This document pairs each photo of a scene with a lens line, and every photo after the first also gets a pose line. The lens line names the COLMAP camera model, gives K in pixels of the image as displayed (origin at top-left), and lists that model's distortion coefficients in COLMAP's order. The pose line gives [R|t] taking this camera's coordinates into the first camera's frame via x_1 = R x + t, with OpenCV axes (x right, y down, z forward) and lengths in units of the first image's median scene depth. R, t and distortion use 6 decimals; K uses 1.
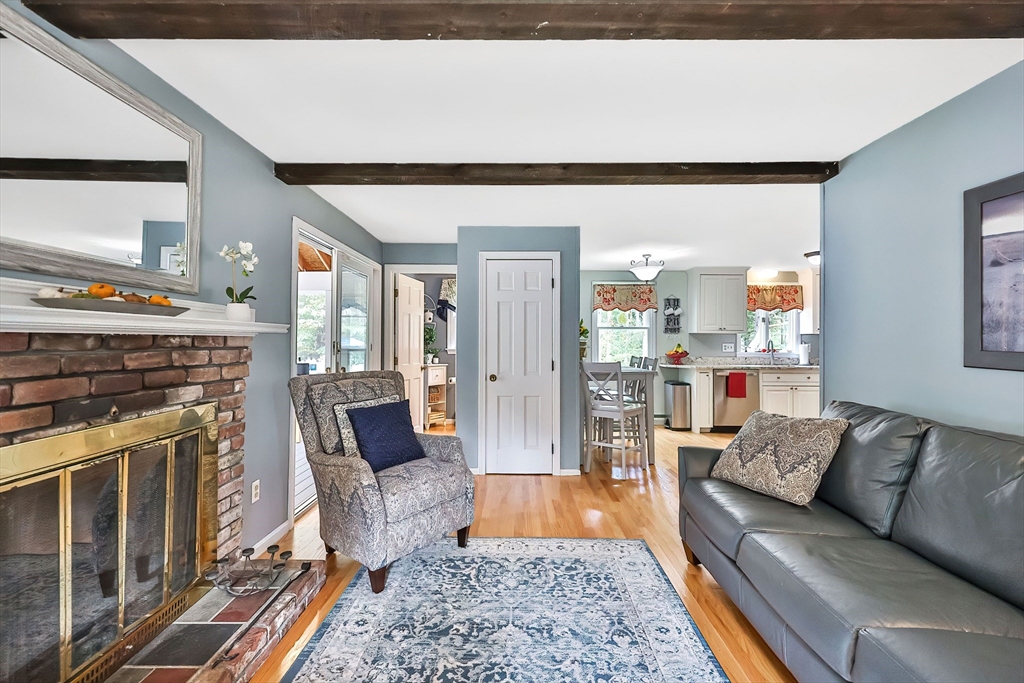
lens RADIAL K [[448.2, 0, 506.1], [0, 448.2, 335.3], [0, 0, 1]] dist [-0.001169, 0.000073]
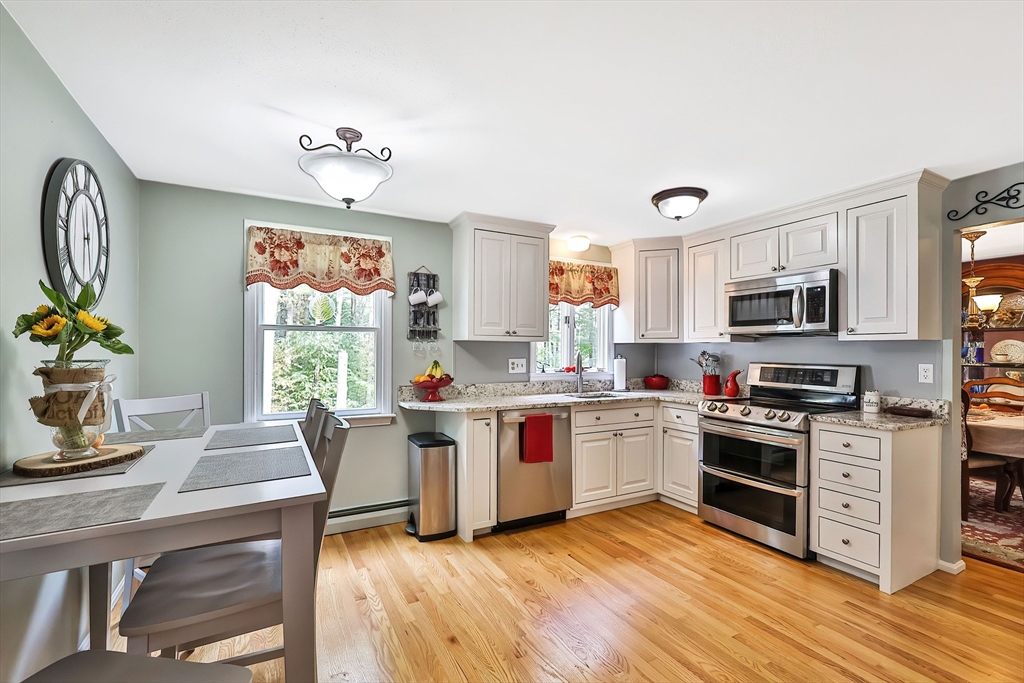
lens RADIAL K [[448.1, 0, 510.3], [0, 448.1, 346.9], [0, 0, 1]] dist [0.001133, 0.000213]
pose [[0.873479, 0.000601, 0.486861, 0.263071], [-0.005264, 0.999952, 0.008209, -0.002301], [-0.486833, -0.009733, 0.873441, 0.637154]]
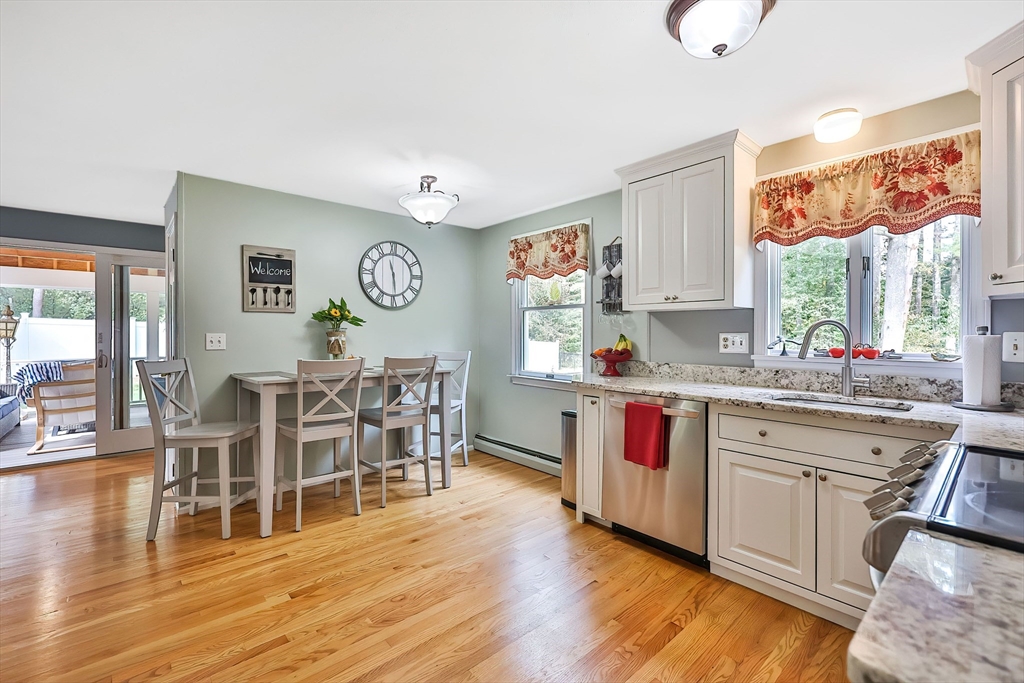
lens RADIAL K [[440.5, 0, 512.4], [0, 440.5, 331.9], [0, 0, 1]] dist [0.000778, 0.000163]
pose [[0.679437, -0.006093, -0.733708, 0.833098], [0.013416, 0.999902, 0.004120, 0.016103], [0.733611, -0.012643, 0.679452, 0.736991]]
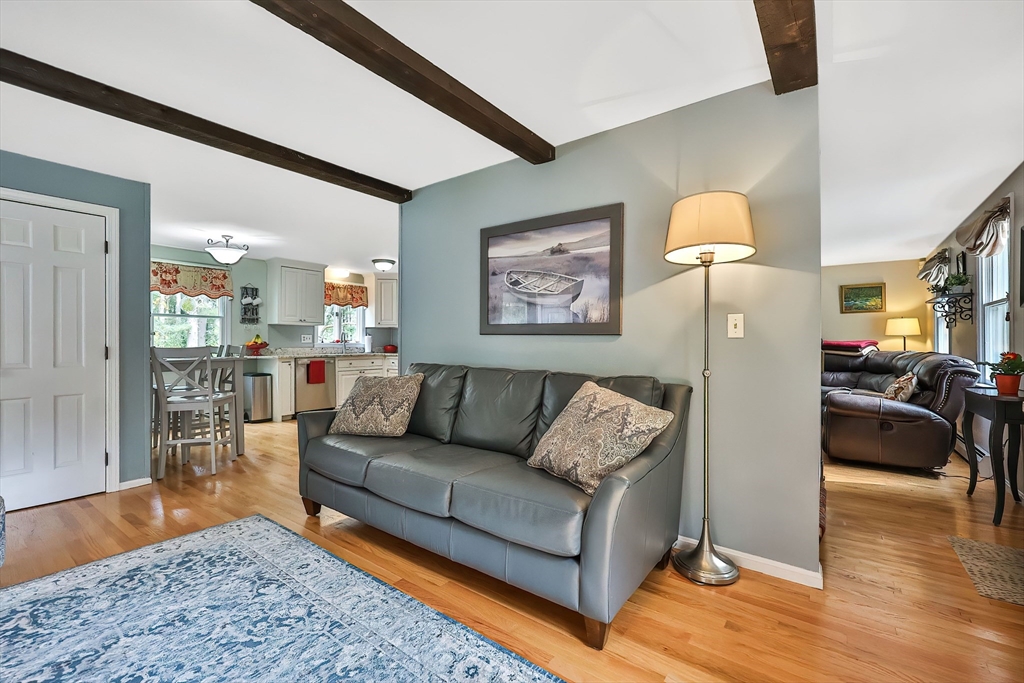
lens RADIAL K [[444.6, 0, 518.2], [0, 444.6, 344.8], [0, 0, 1]] dist [0.001481, 0.000446]
pose [[0.582162, -0.007418, 0.813039, -0.089795], [-0.005824, 0.999895, 0.013293, 0.031920], [-0.813052, -0.012474, 0.582058, -0.029600]]
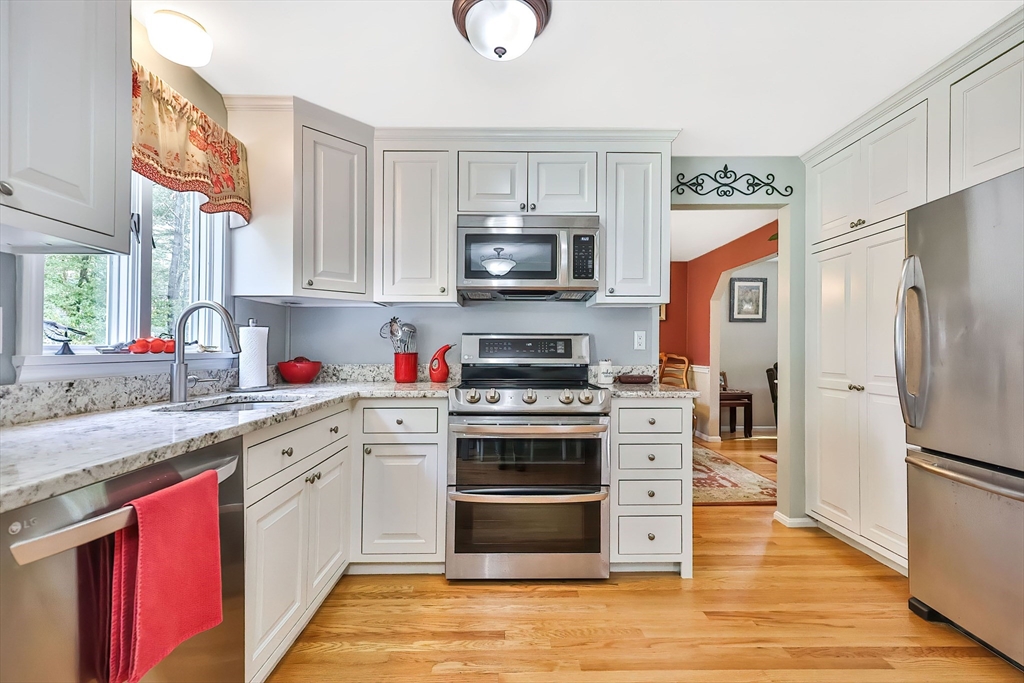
lens RADIAL K [[446.5, 0, 513.9], [0, 446.5, 345.5], [0, 0, 1]] dist [-0.001207, -0.000062]
pose [[-0.031300, -0.001444, 0.999509, 0.415261], [-0.014732, 0.999891, 0.000983, 0.038265], [-0.999401, -0.014694, -0.031318, 1.021889]]
